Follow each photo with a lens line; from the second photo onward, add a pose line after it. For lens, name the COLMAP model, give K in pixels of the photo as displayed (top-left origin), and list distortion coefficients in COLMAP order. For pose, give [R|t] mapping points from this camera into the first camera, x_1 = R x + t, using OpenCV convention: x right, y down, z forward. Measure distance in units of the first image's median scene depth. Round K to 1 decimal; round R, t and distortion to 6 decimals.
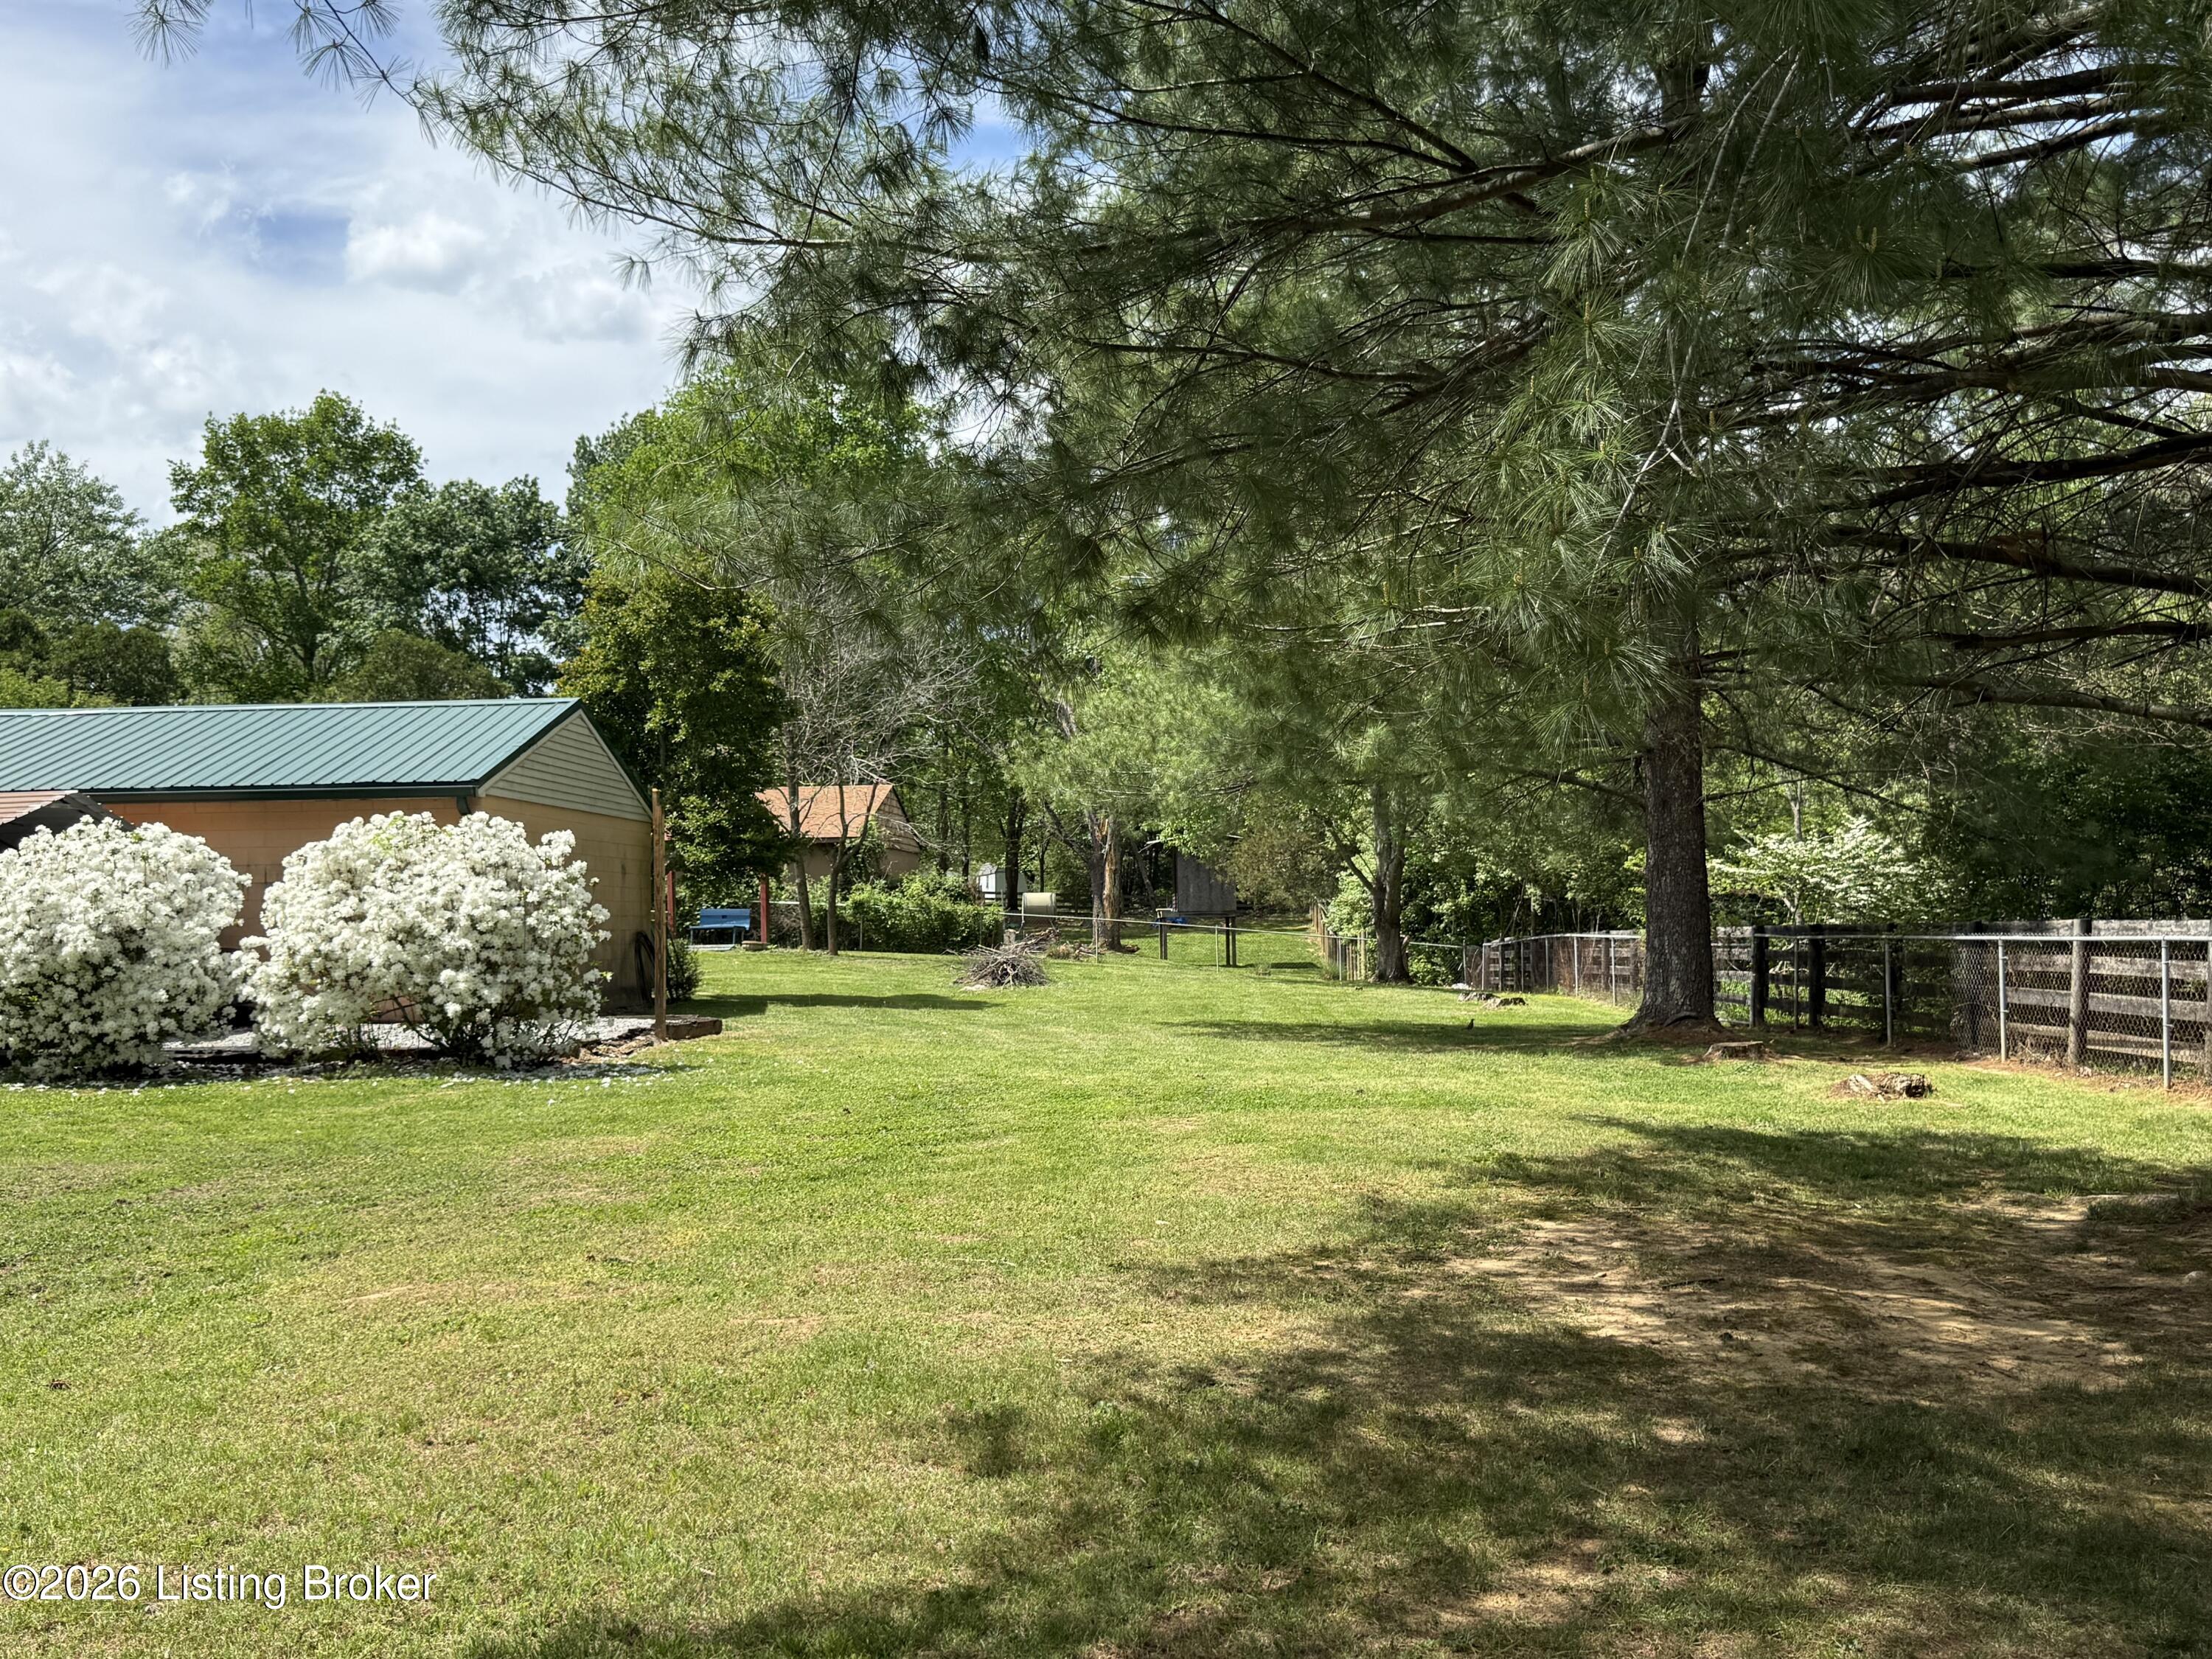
lens RADIAL K [[2095.0, 0, 1106.0], [0, 2095.0, 829.5], [0, 0, 1]] dist [0.203061, -0.455533]
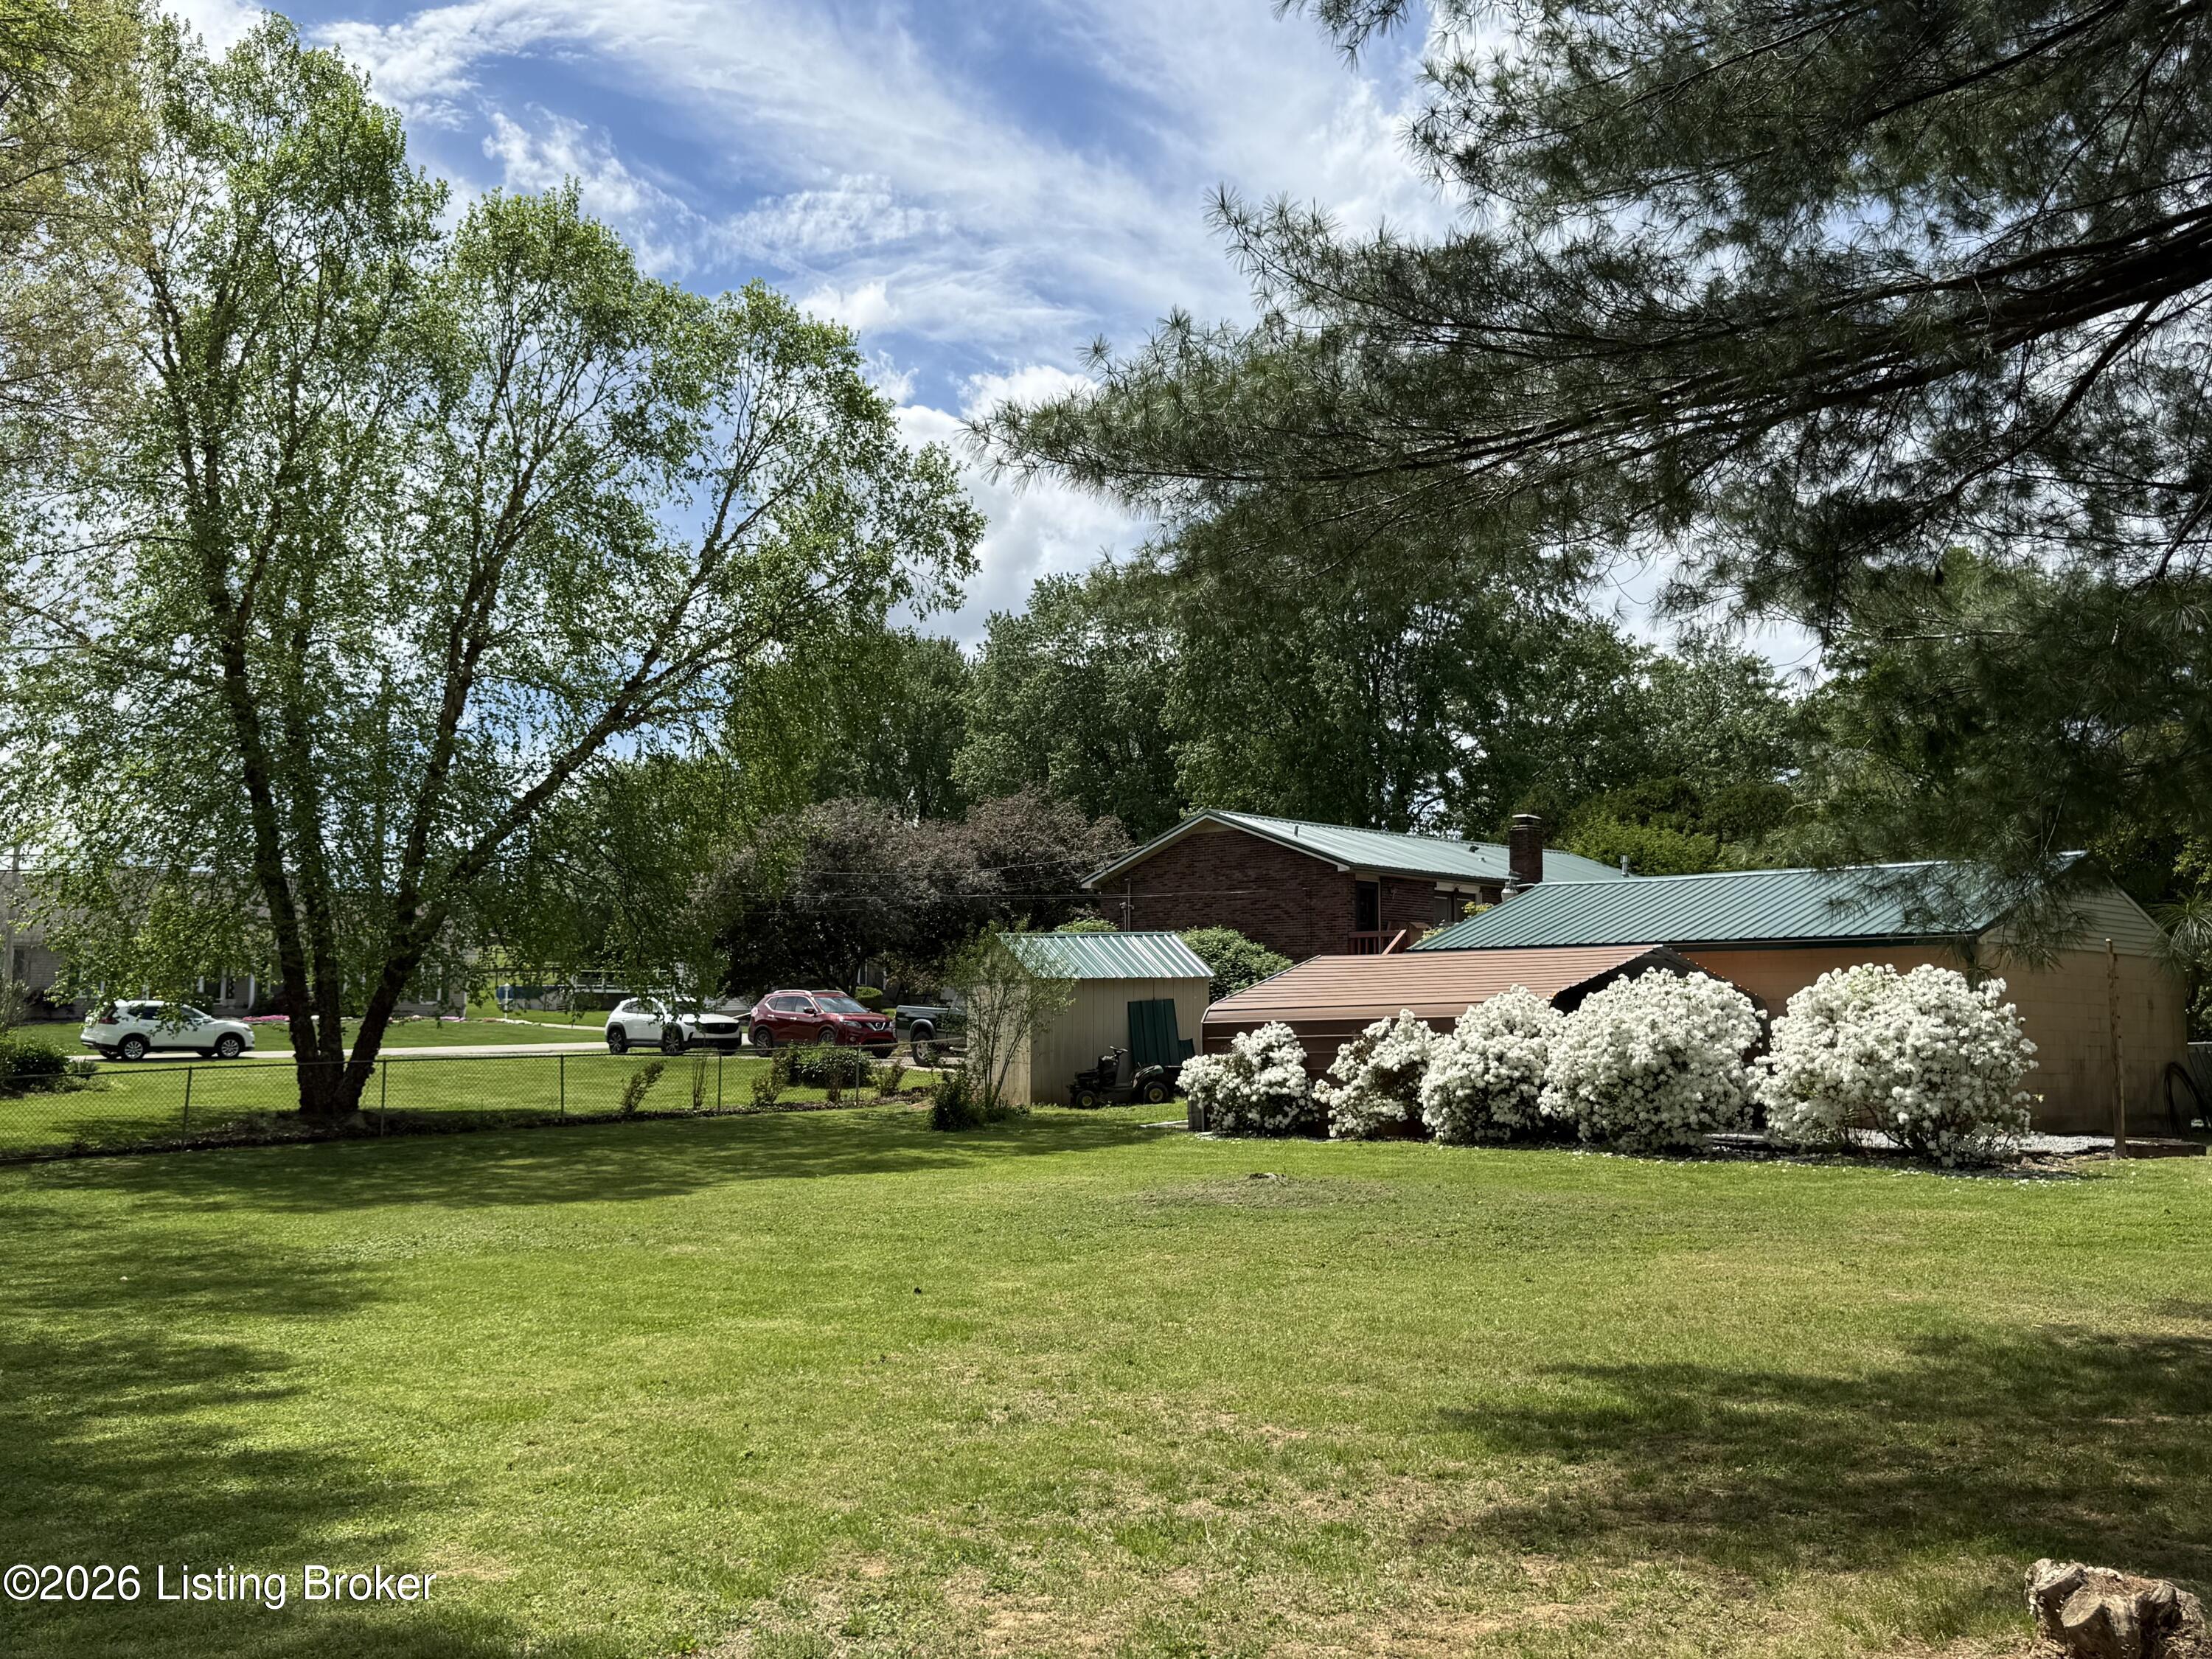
lens RADIAL K [[2095.0, 0, 1106.0], [0, 2095.0, 829.5], [0, 0, 1]] dist [0.203061, -0.455533]
pose [[0.727806, -0.048653, -0.684055, 0.234868], [0.010826, 0.998171, -0.059477, -0.018406], [0.685697, 0.035882, 0.727002, -0.283786]]
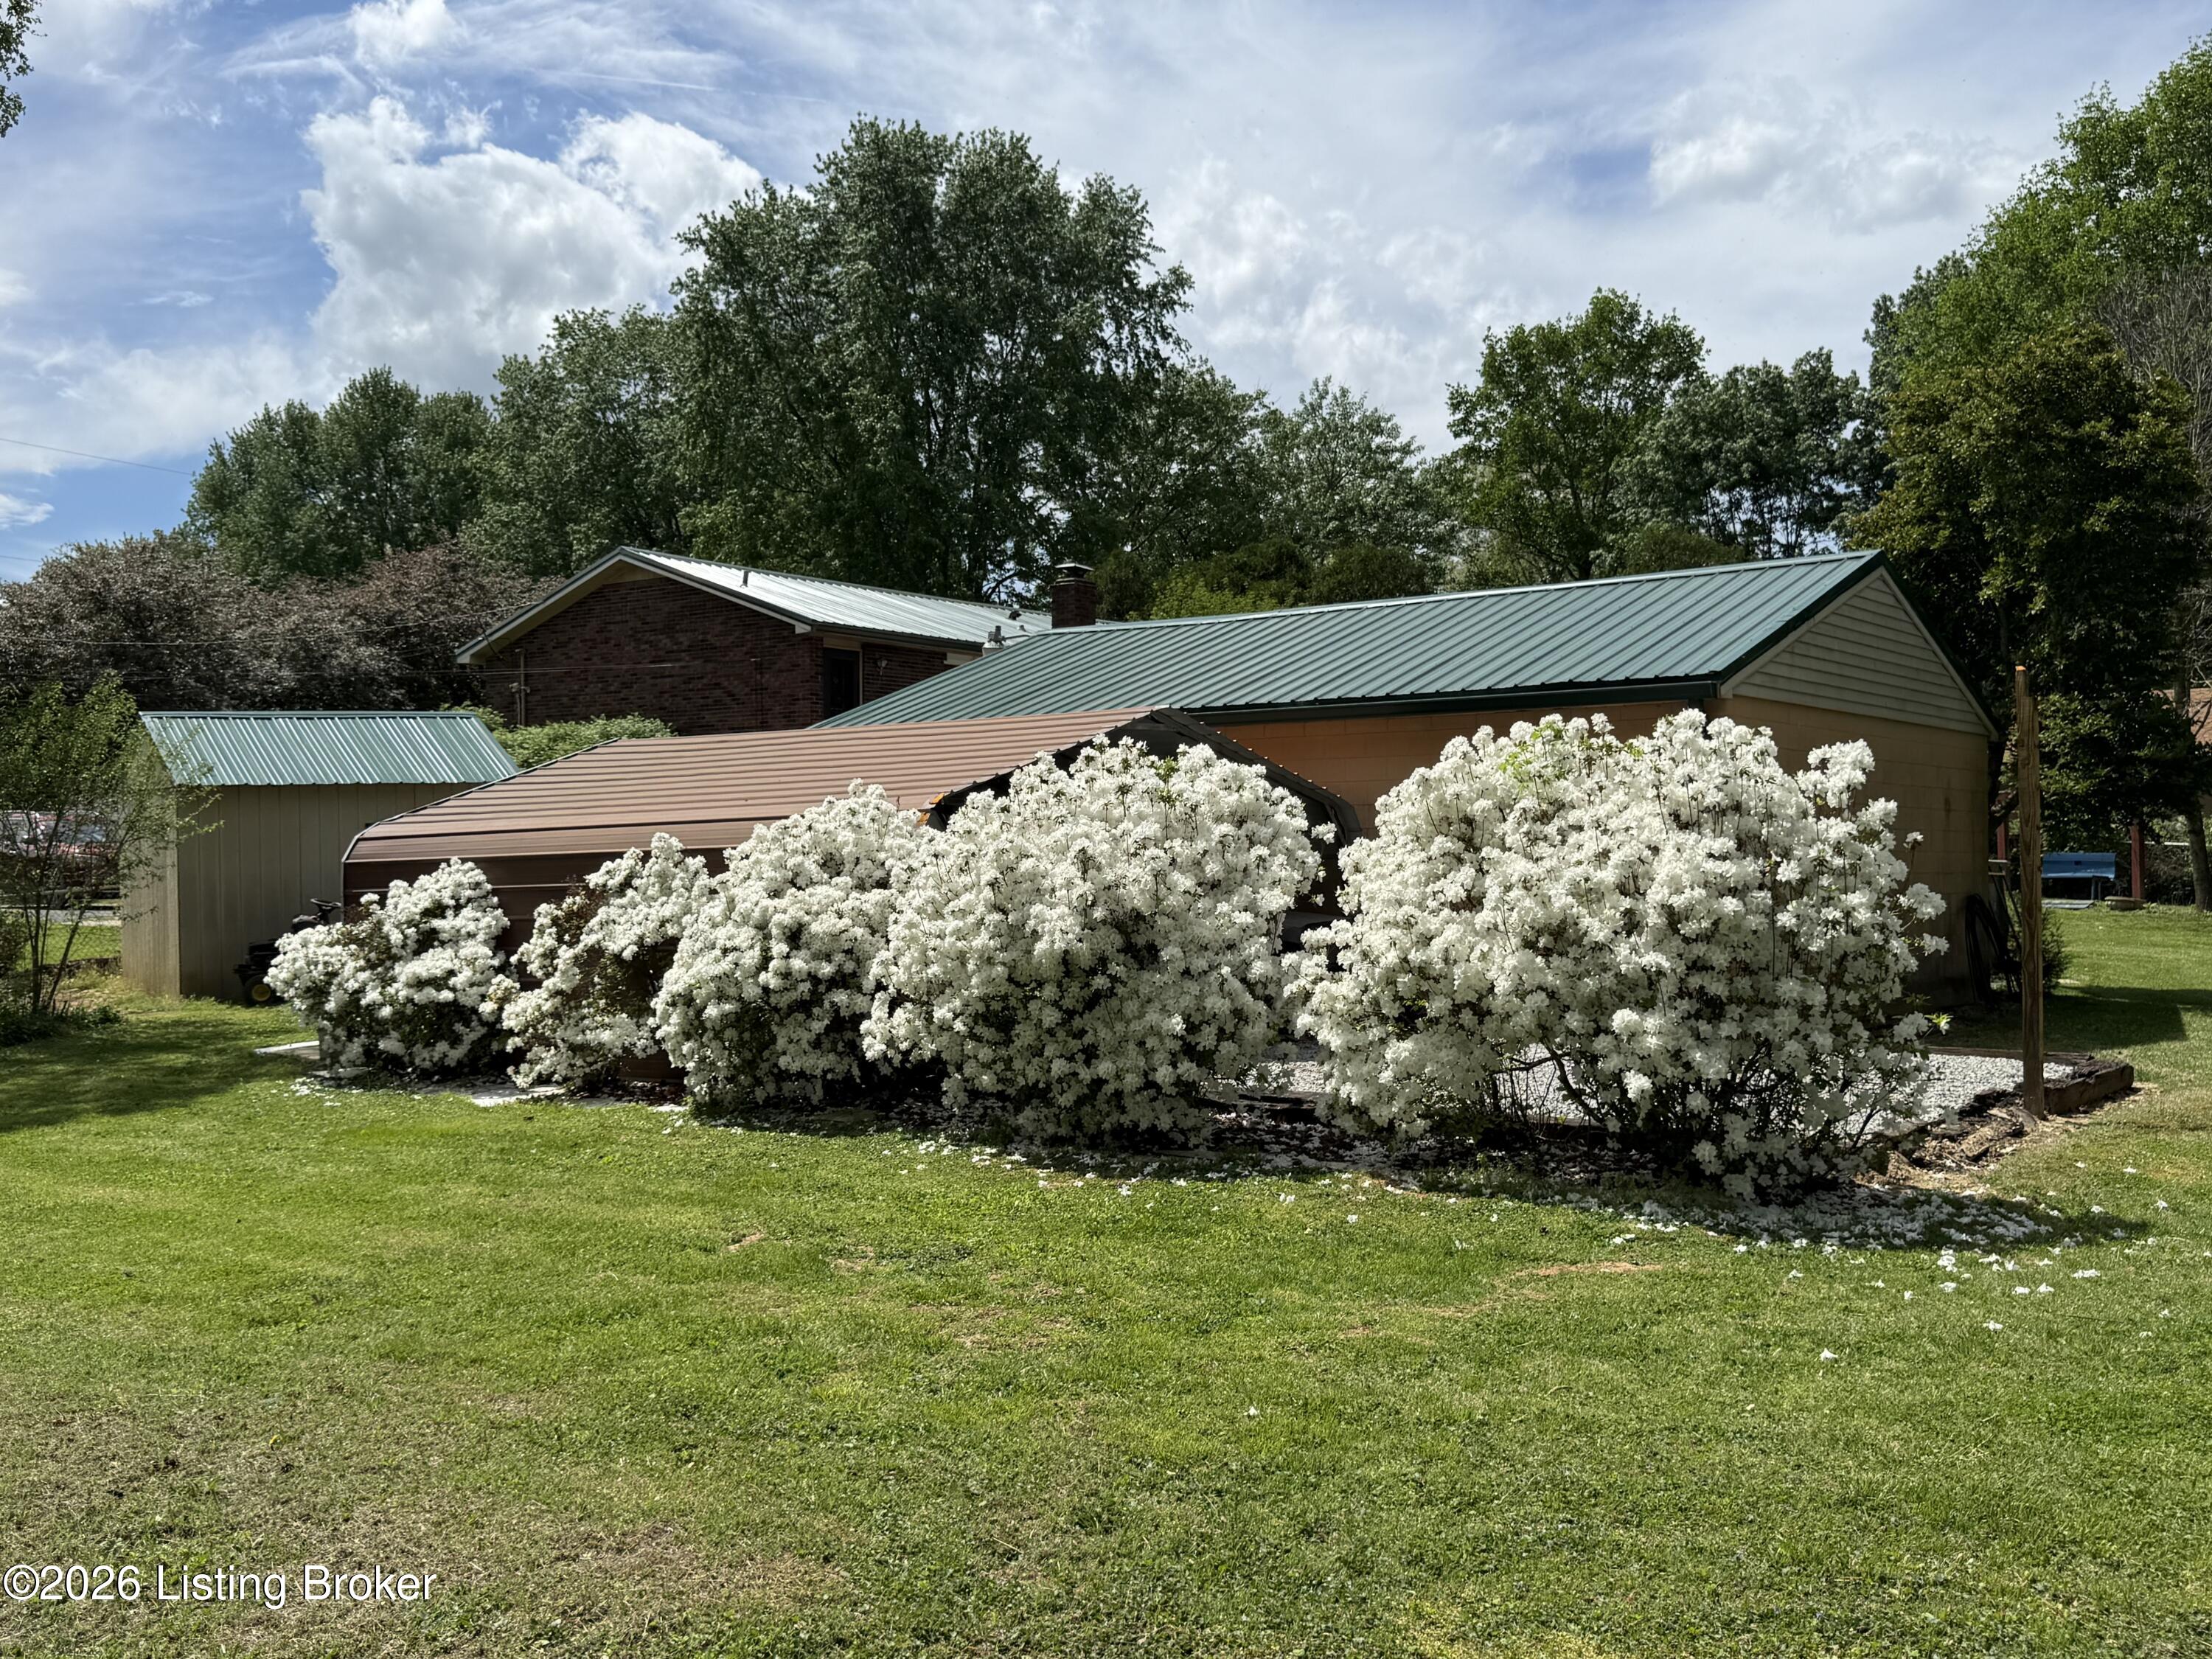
lens RADIAL K [[2095.0, 0, 1106.0], [0, 2095.0, 829.5], [0, 0, 1]] dist [0.203061, -0.455533]
pose [[0.830241, 0.001882, -0.557402, -0.120157], [0.017019, 0.999443, 0.028724, 0.004202], [0.557145, -0.033334, 0.829746, 0.480100]]
